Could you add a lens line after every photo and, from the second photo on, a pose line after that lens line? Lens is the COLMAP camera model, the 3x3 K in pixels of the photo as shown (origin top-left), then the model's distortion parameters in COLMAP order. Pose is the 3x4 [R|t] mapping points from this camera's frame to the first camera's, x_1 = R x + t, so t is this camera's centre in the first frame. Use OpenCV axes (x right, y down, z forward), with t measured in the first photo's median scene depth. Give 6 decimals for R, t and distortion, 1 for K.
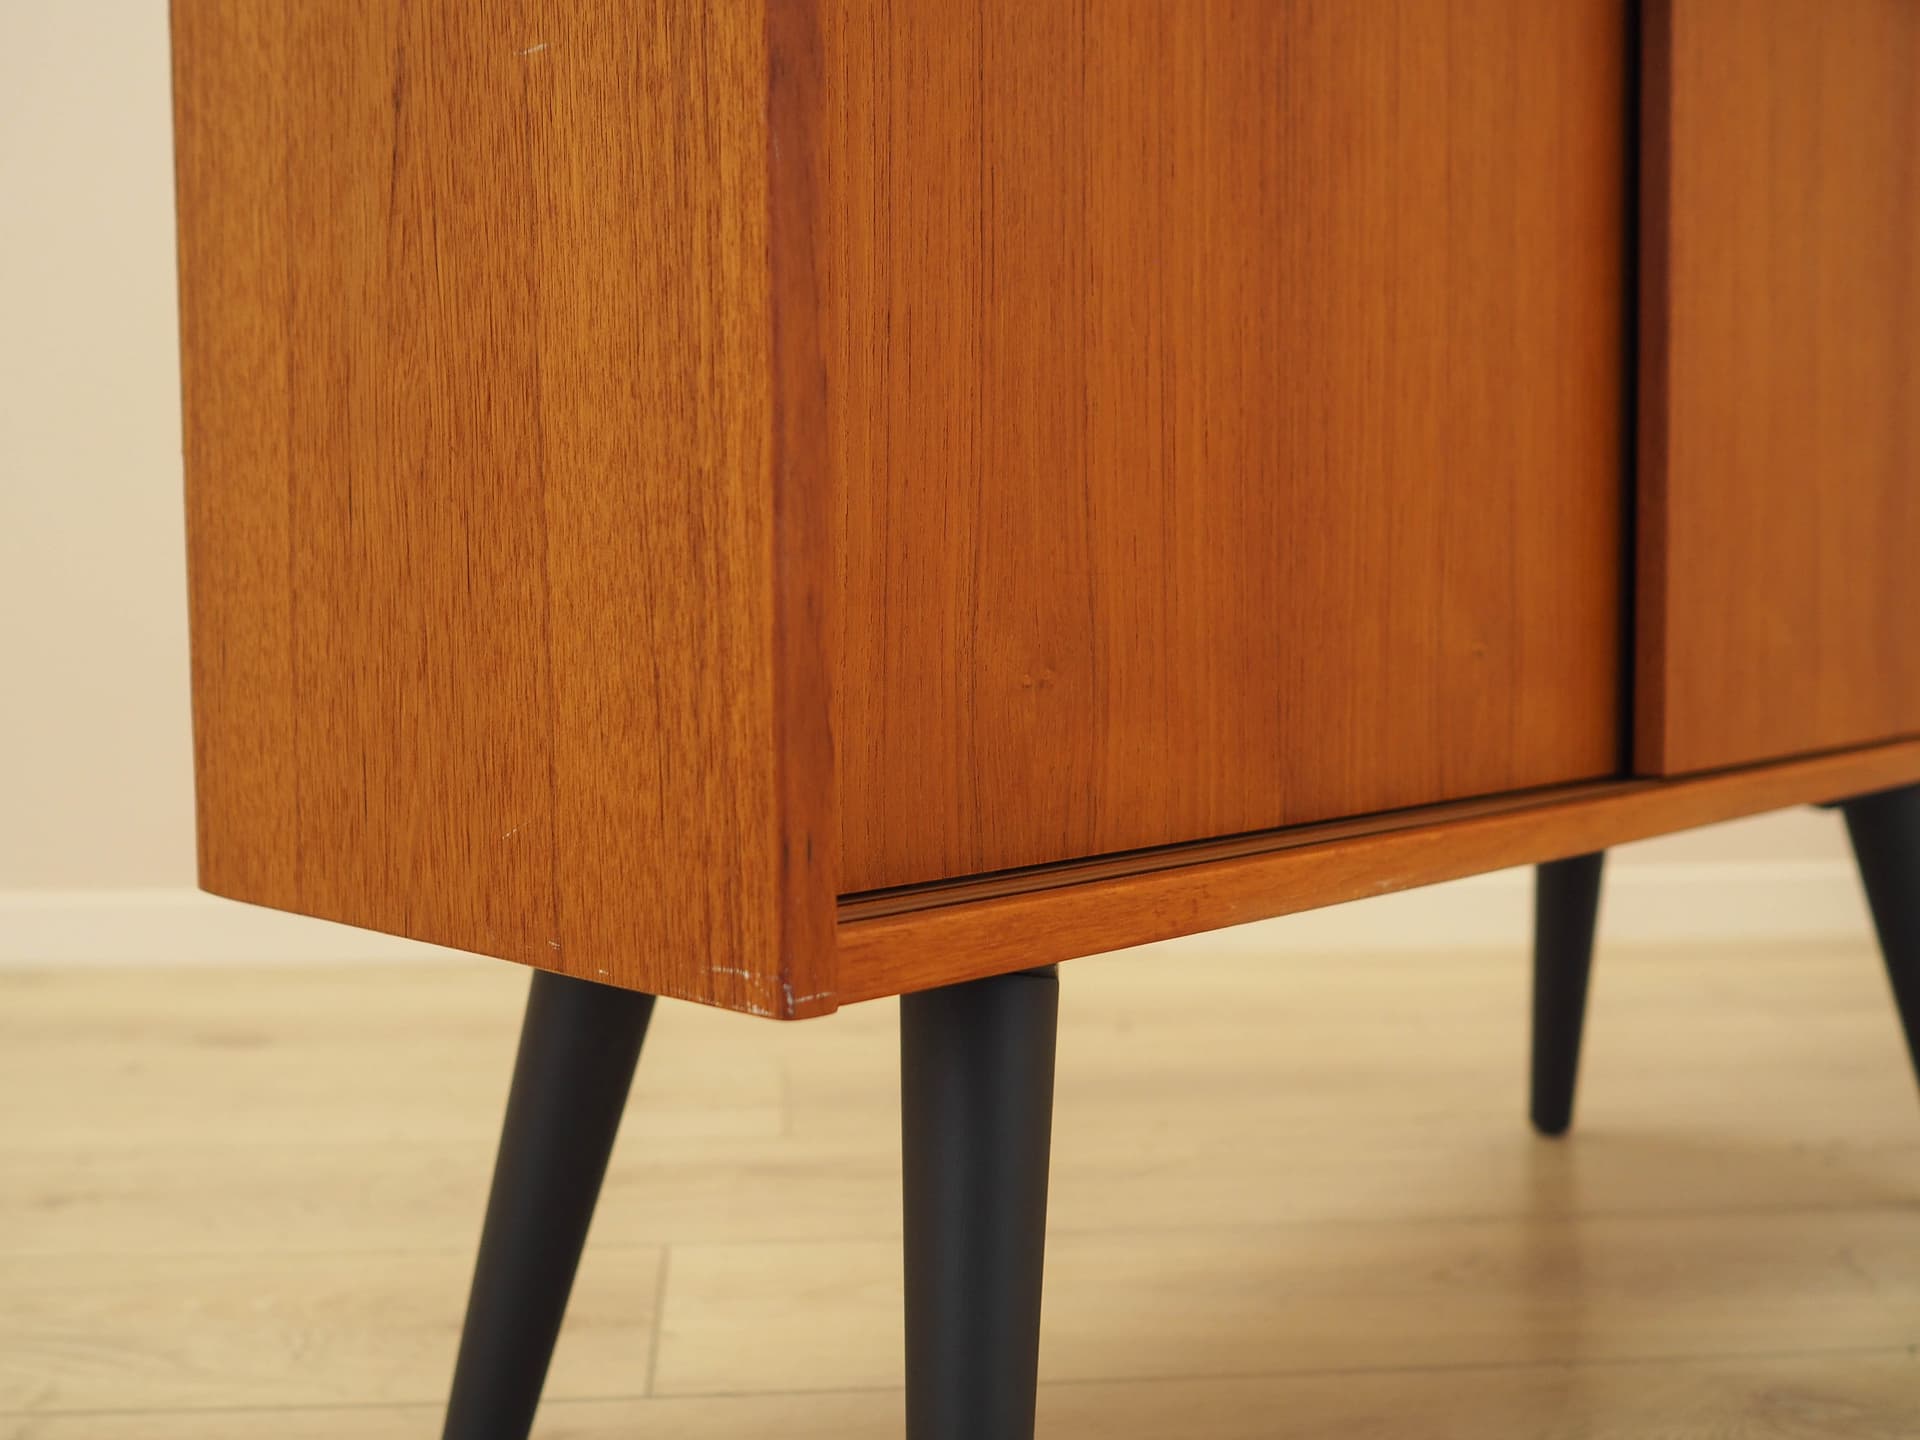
lens RADIAL K [[2258.5, 0, 960.0], [0, 2258.5, 720.0], [0, 0, 1]] dist [-0.002414, -0.015845]
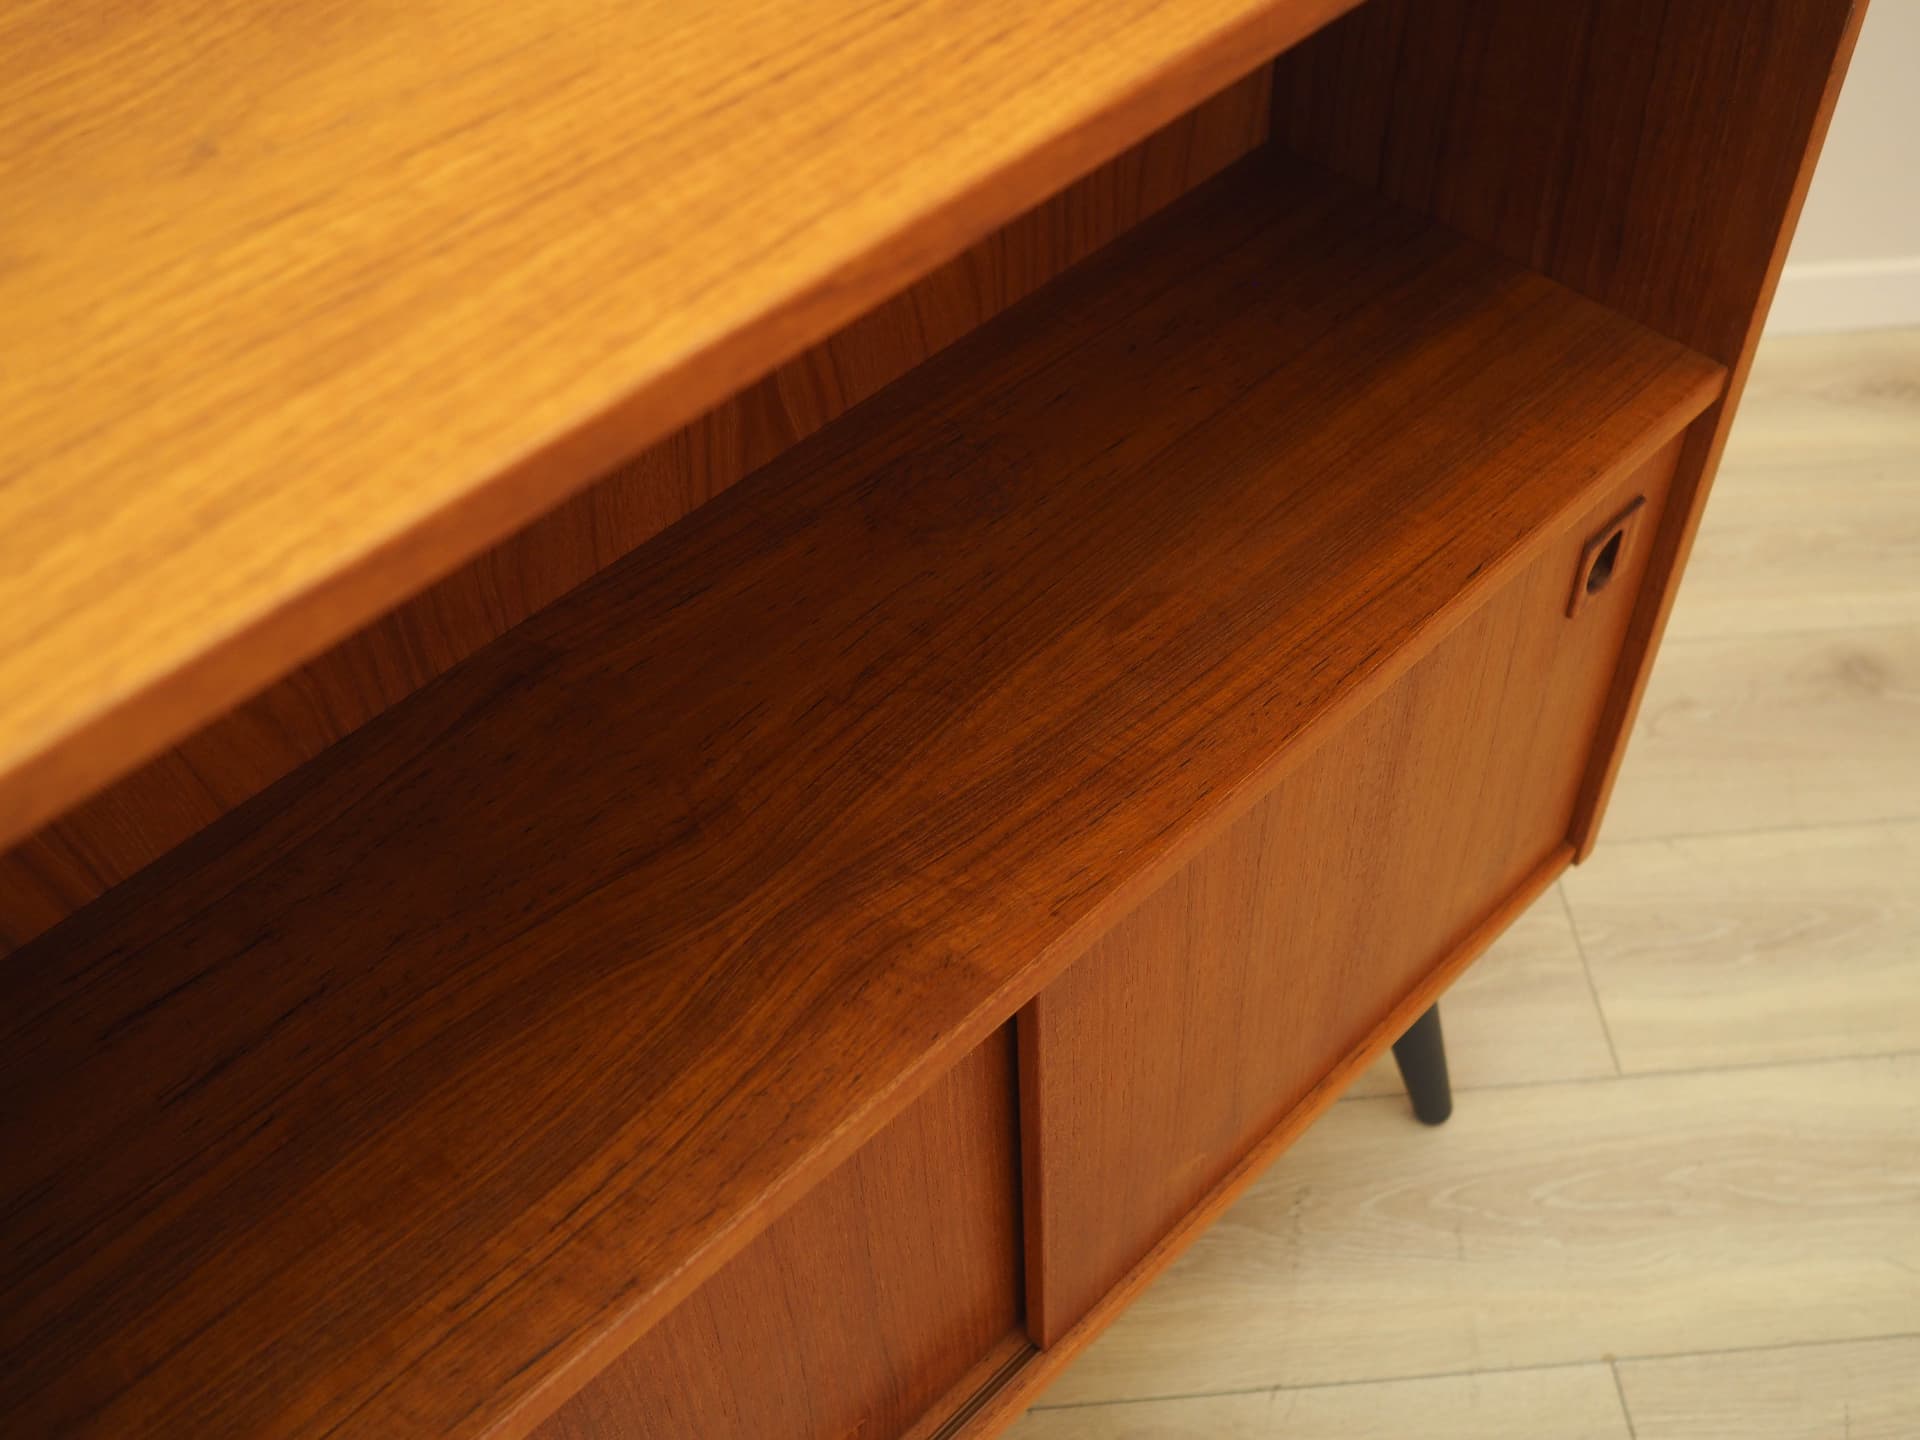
lens RADIAL K [[2019.3, 0, 970.6], [0, 2019.3, 722.5], [0, 0, 1]] dist [-0.026188, 0.015731]
pose [[0.999705, -0.002455, -0.024154, 0.300831], [0.018811, 0.707259, 0.706705, -1.057557], [0.015348, -0.706951, 0.707096, 0.417943]]
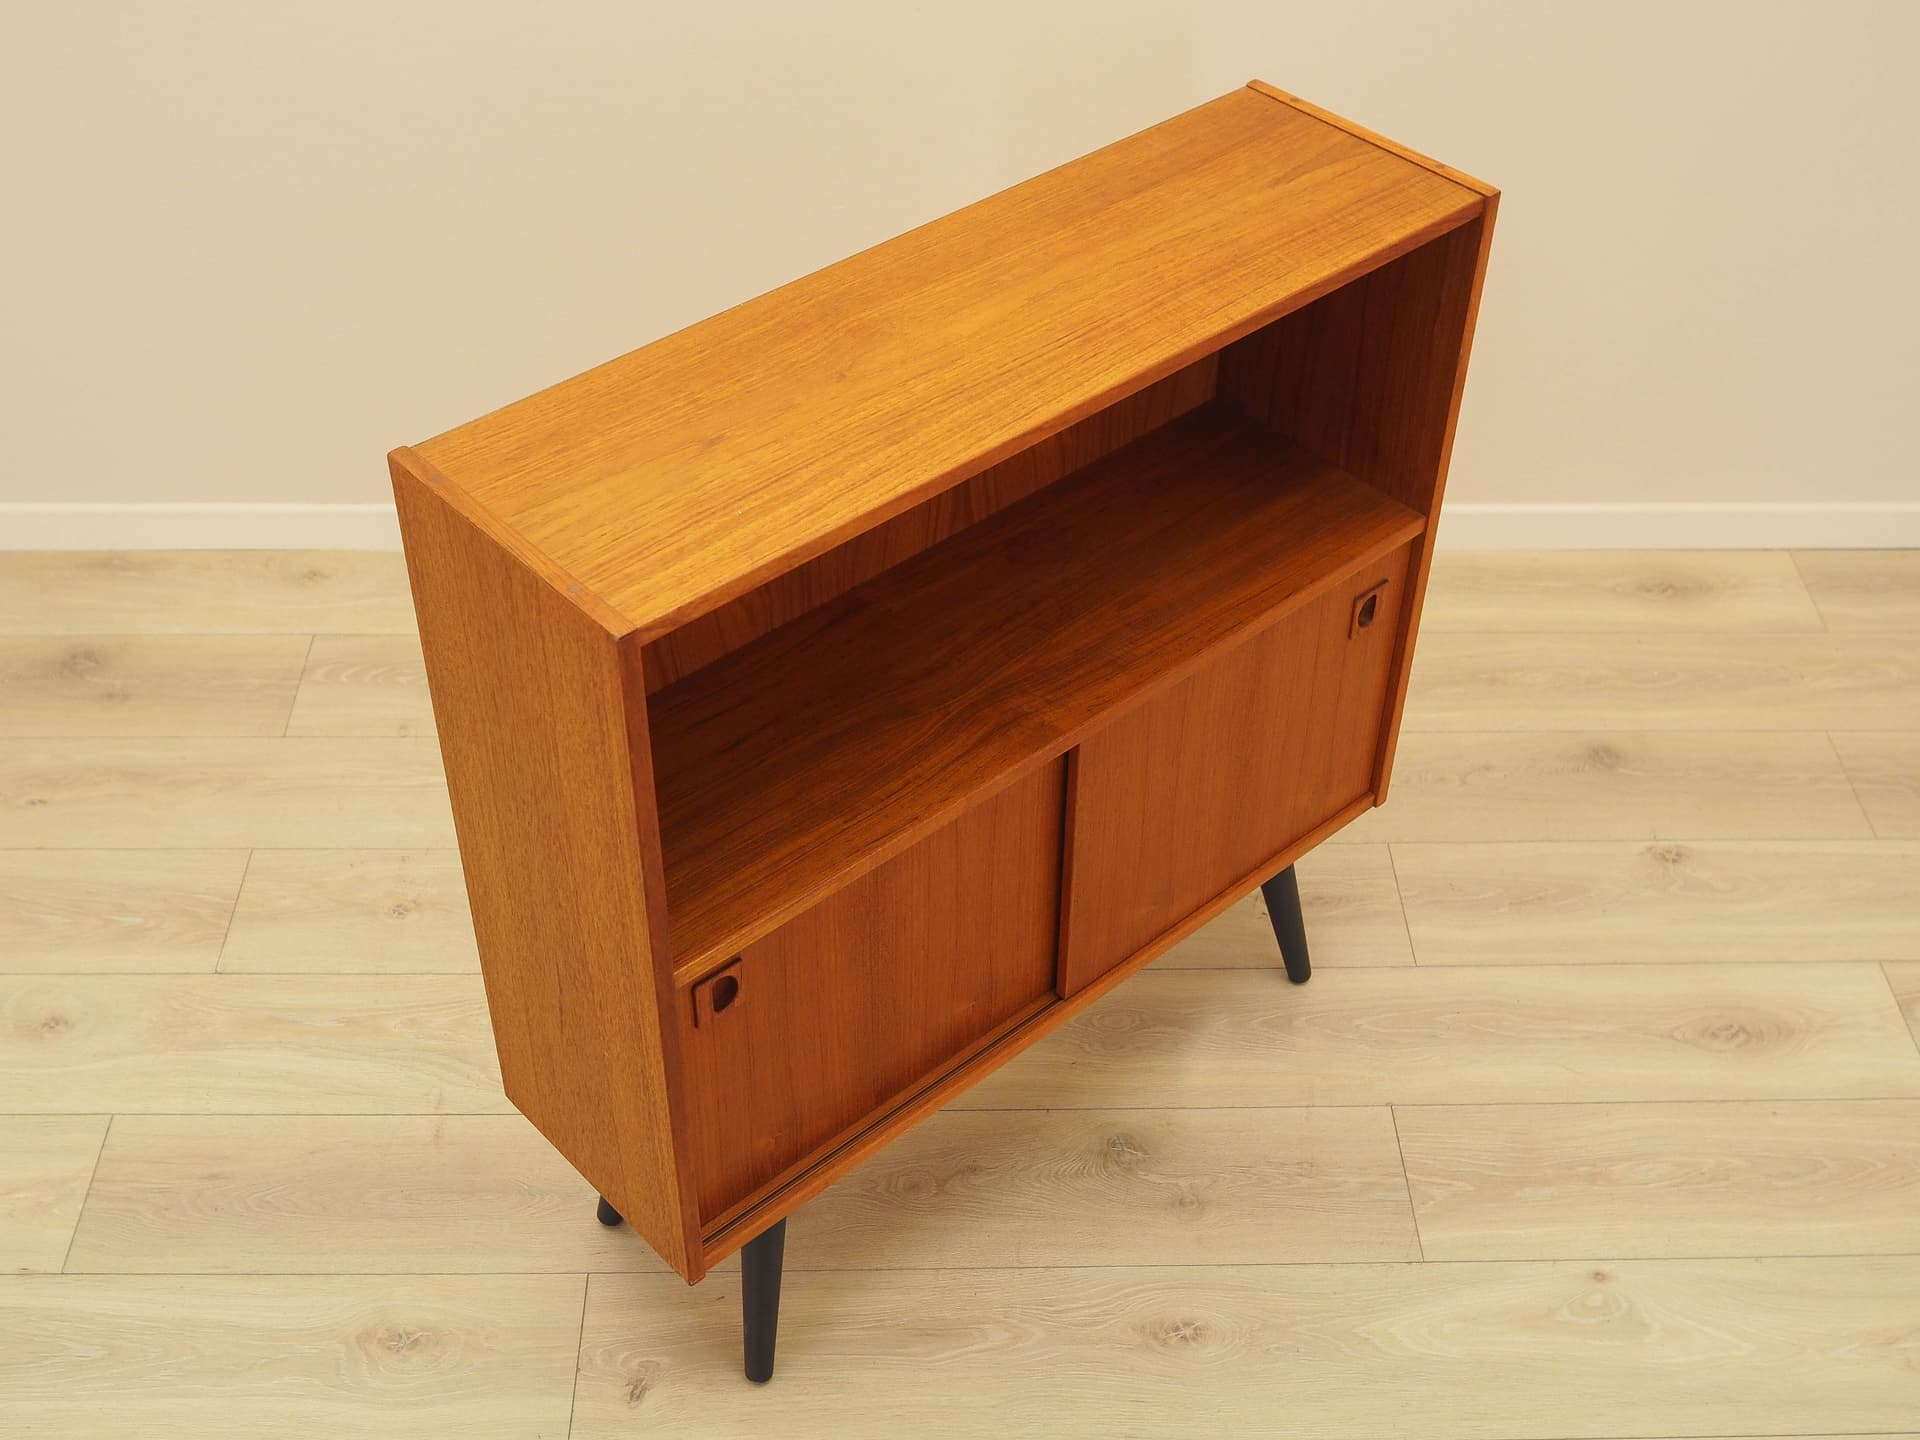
lens RADIAL K [[2258.5, 0, 960.0], [0, 2258.5, 720.0], [0, 0, 1]] dist [-0.002414, -0.015845]
pose [[0.997846, 0.057809, -0.030994, 0.257883], [-0.027244, 0.795101, 0.605865, -1.742009], [0.059668, -0.603715, 0.794964, -0.829284]]
